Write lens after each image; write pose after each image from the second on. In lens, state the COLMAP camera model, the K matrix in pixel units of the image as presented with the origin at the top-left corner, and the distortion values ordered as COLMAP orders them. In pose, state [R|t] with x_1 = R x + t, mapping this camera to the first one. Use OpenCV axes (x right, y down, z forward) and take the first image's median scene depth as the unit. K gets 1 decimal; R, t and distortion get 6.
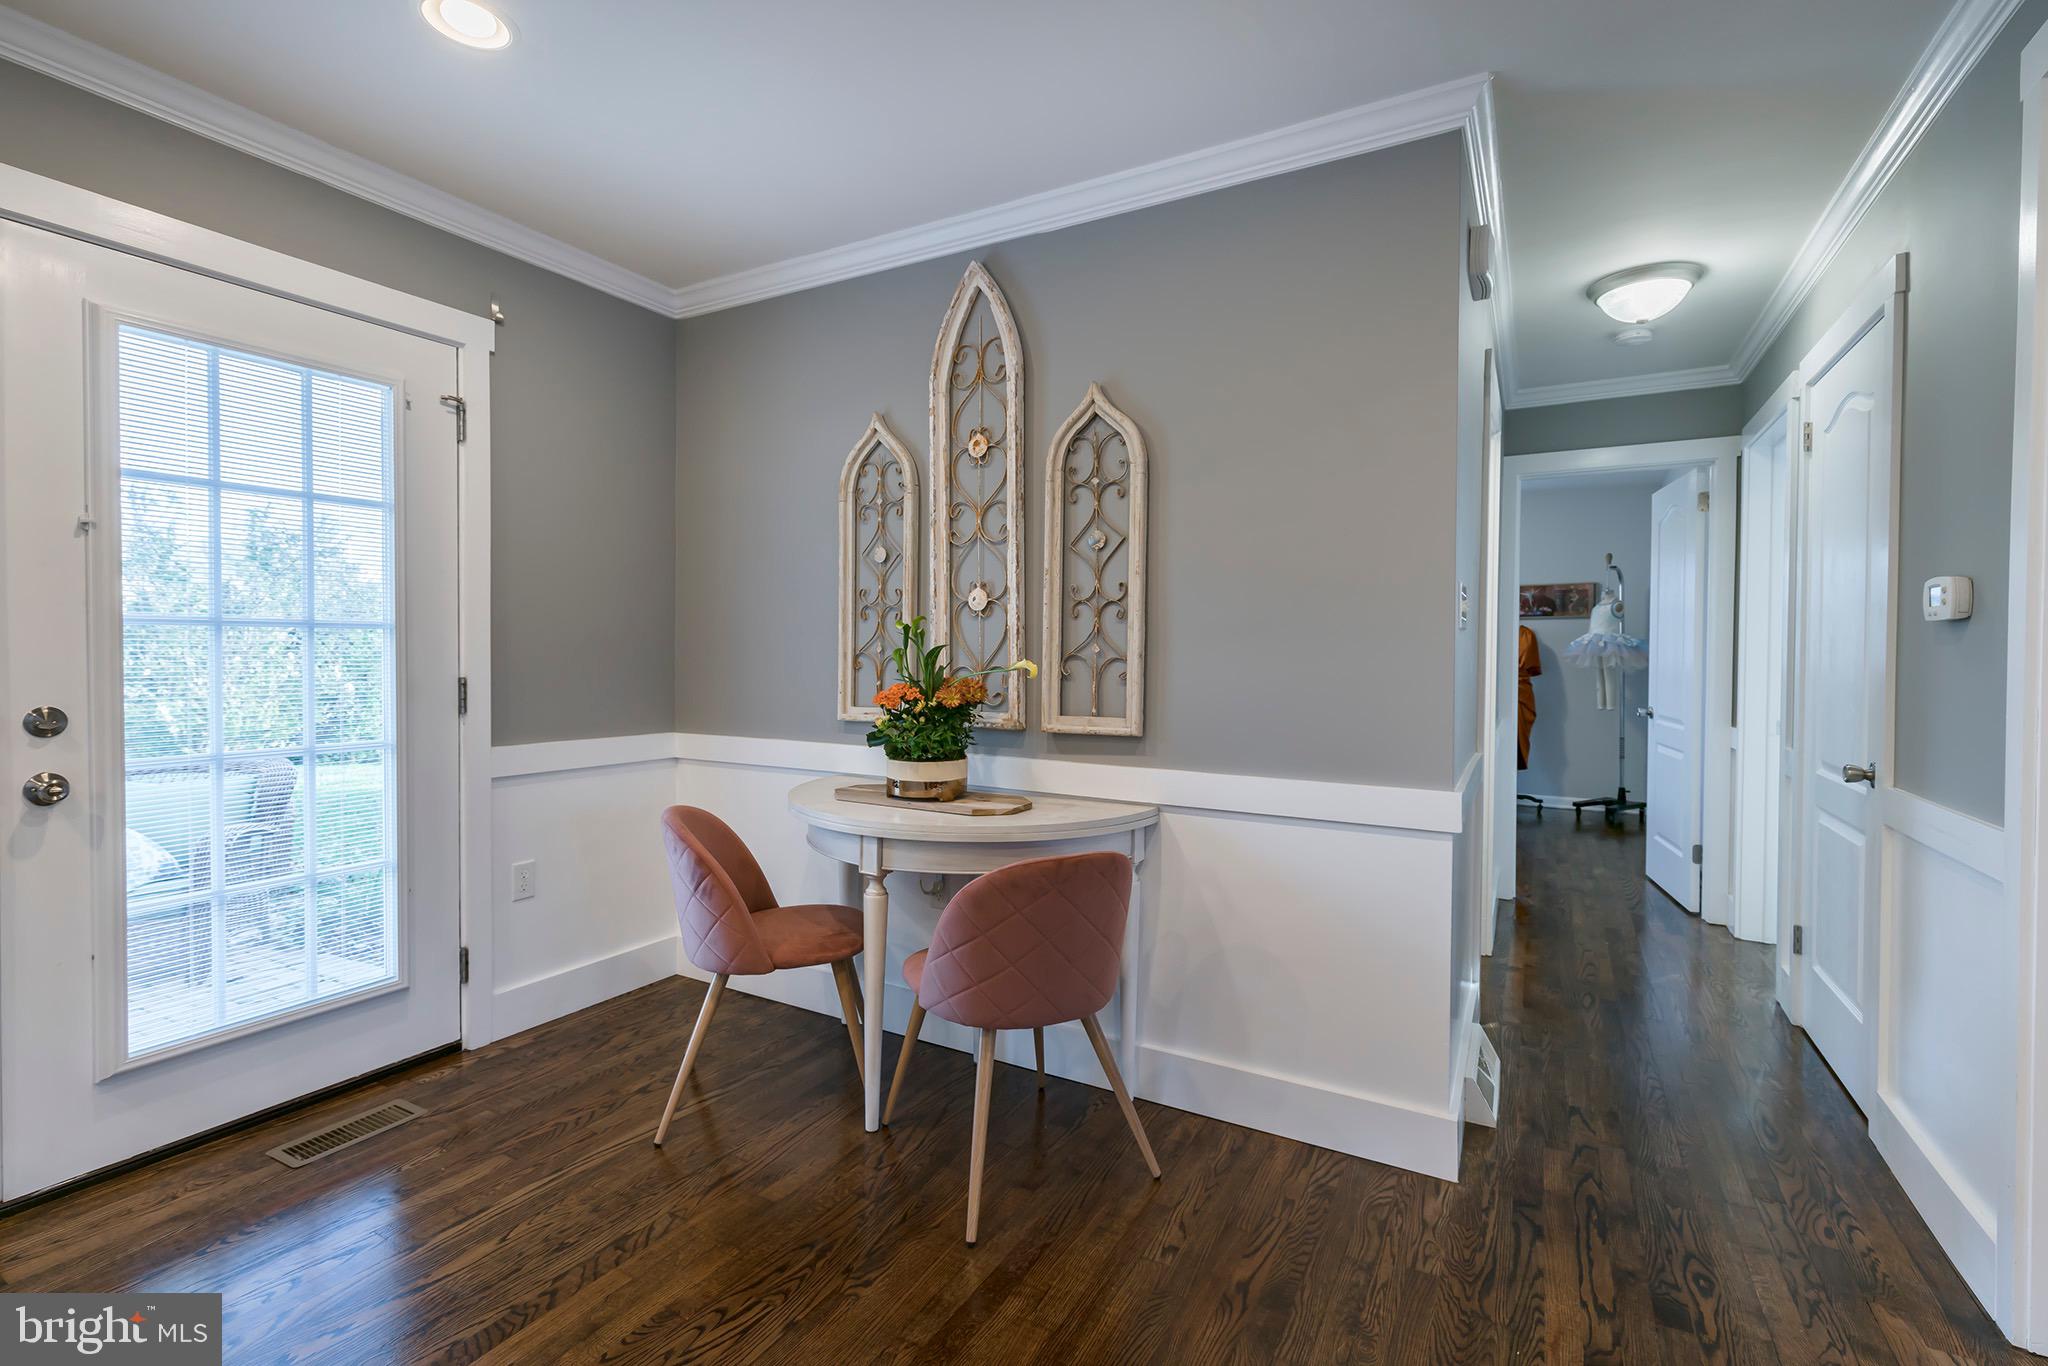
lens RADIAL K [[922.1, 0, 1017.3], [0, 922.1, 659.3], [0, 0, 1]] dist [0.003113, 0.000312]
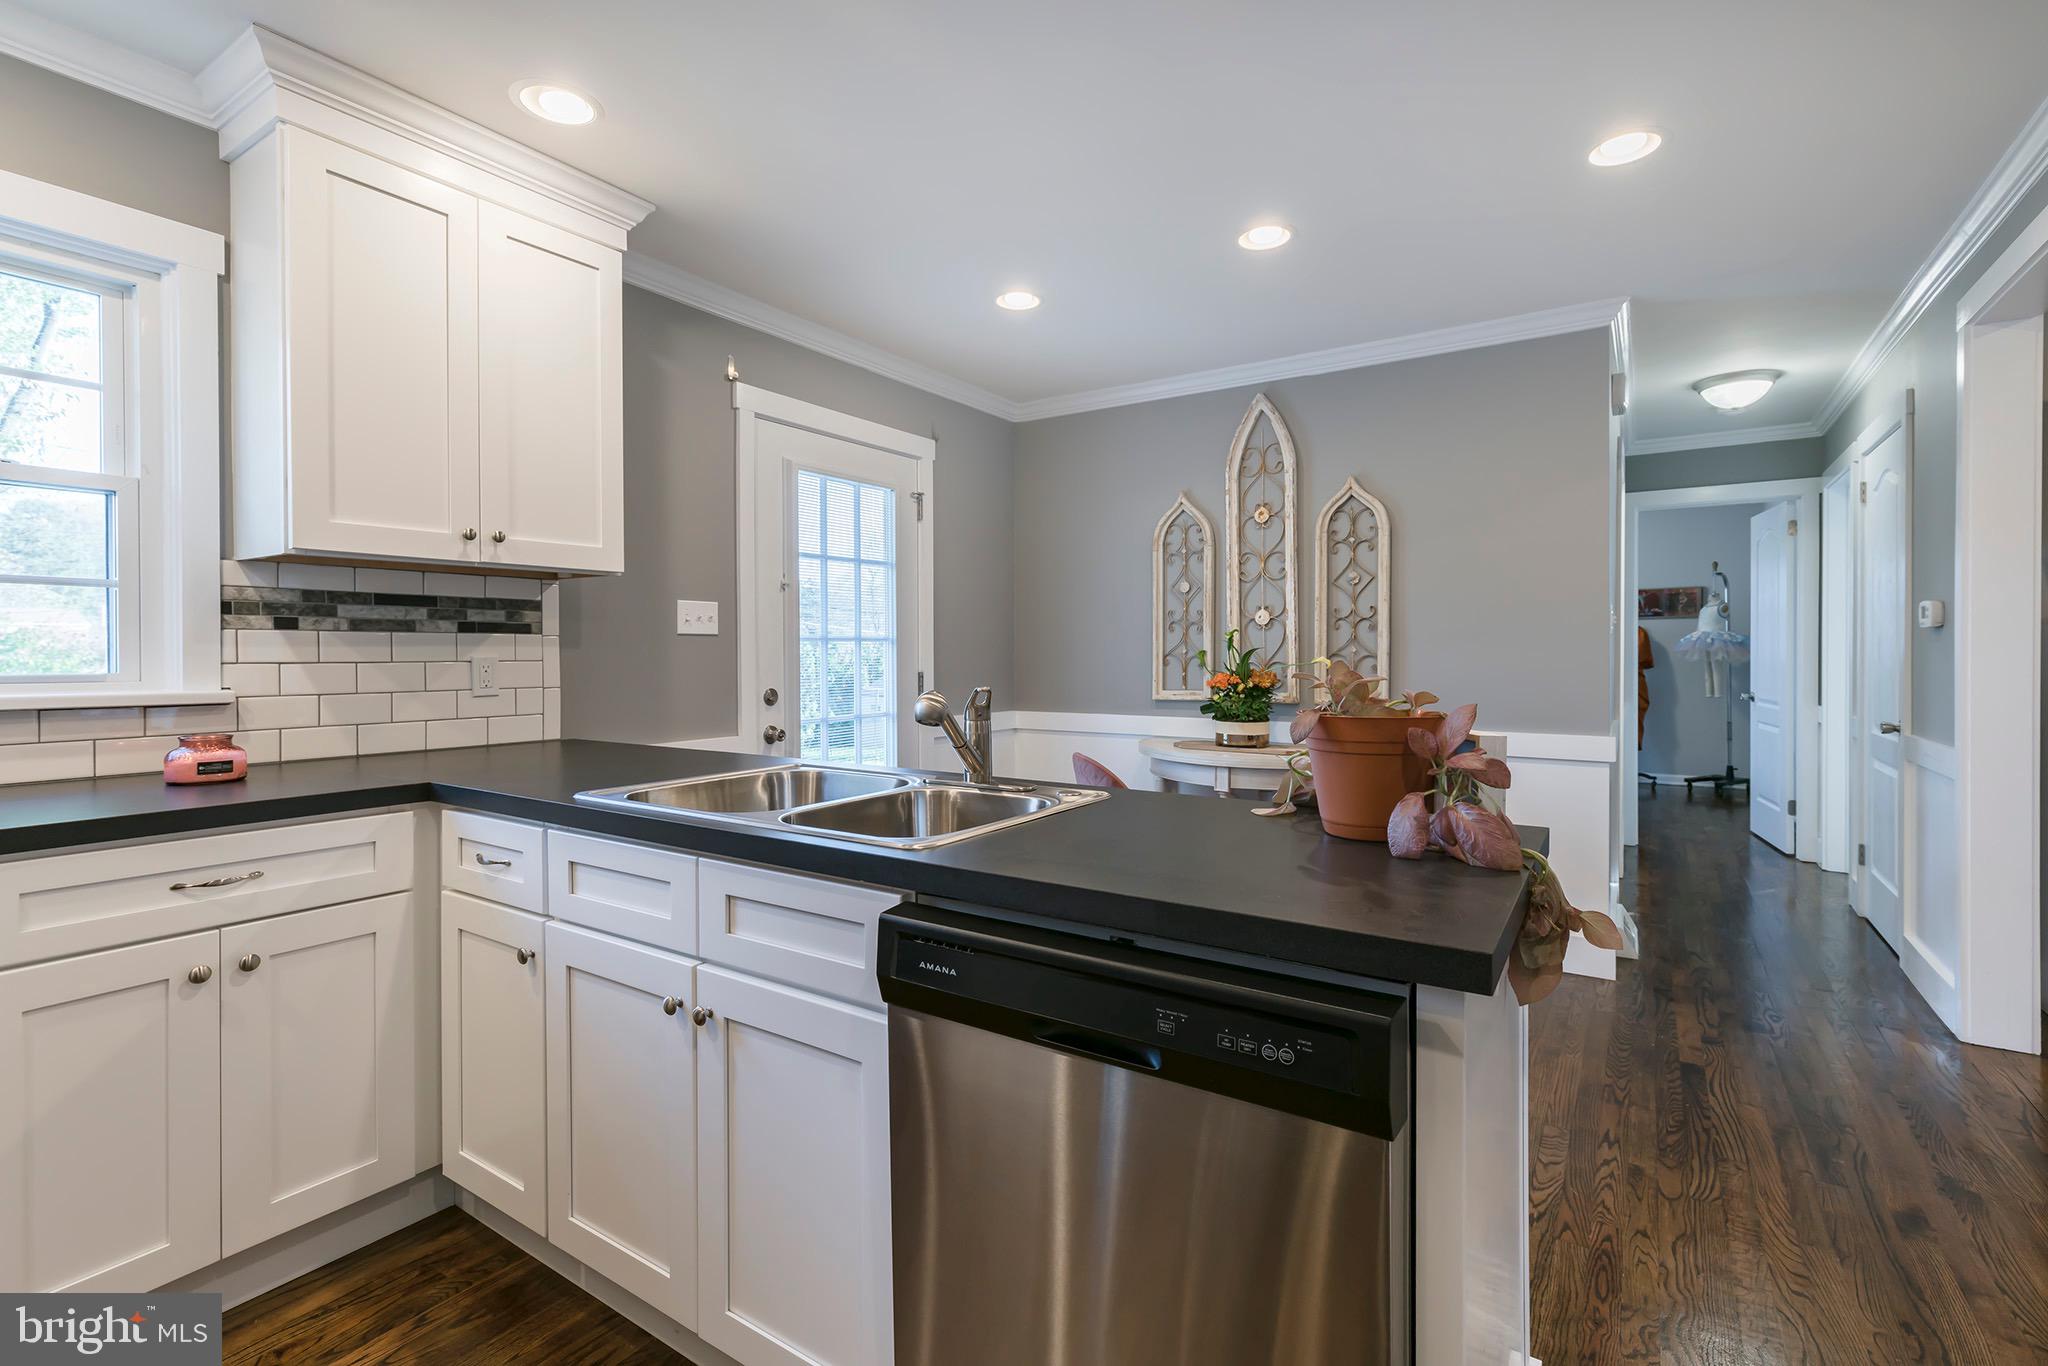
lens RADIAL K [[925.7, 0, 993.0], [0, 925.7, 654.0], [0, 0, 1]] dist [-0.000306, 0.000001]
pose [[0.995383, -0.009558, -0.095505, -0.333792], [0.008891, 0.999933, -0.007399, 0.002032], [0.095569, 0.006516, 0.995401, -0.535153]]
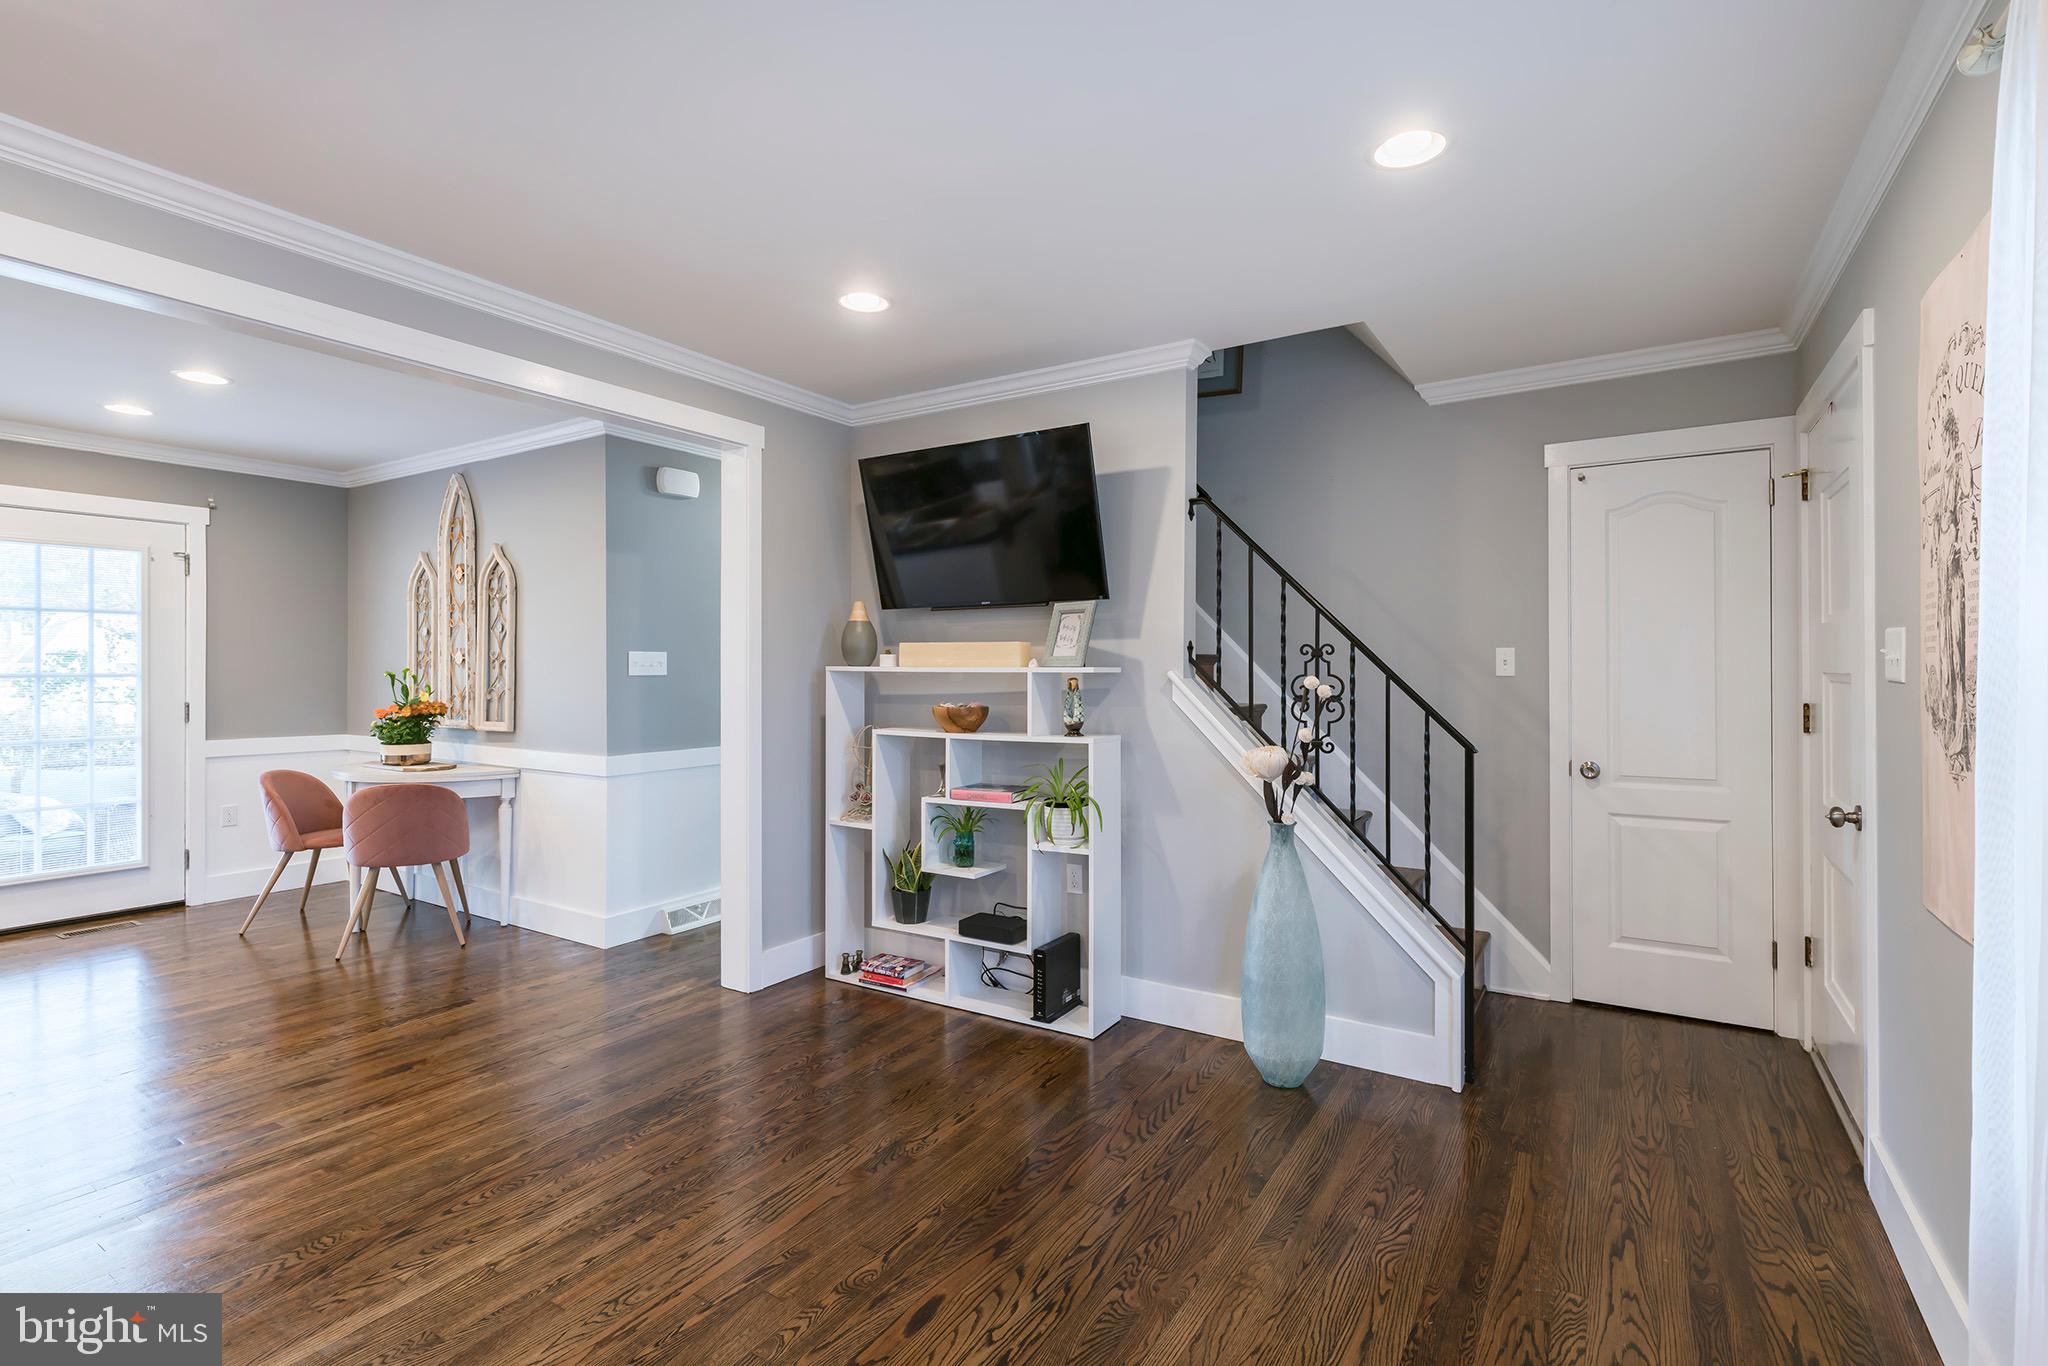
lens RADIAL K [[952.8, 0, 1016.6], [0, 952.8, 649.6], [0, 0, 1]] dist [0.001392, 0.000267]
pose [[0.998636, -0.009292, -0.051386, 1.148982], [0.008038, 0.999666, -0.024565, -0.025472], [0.051597, 0.024118, 0.998377, -0.817446]]
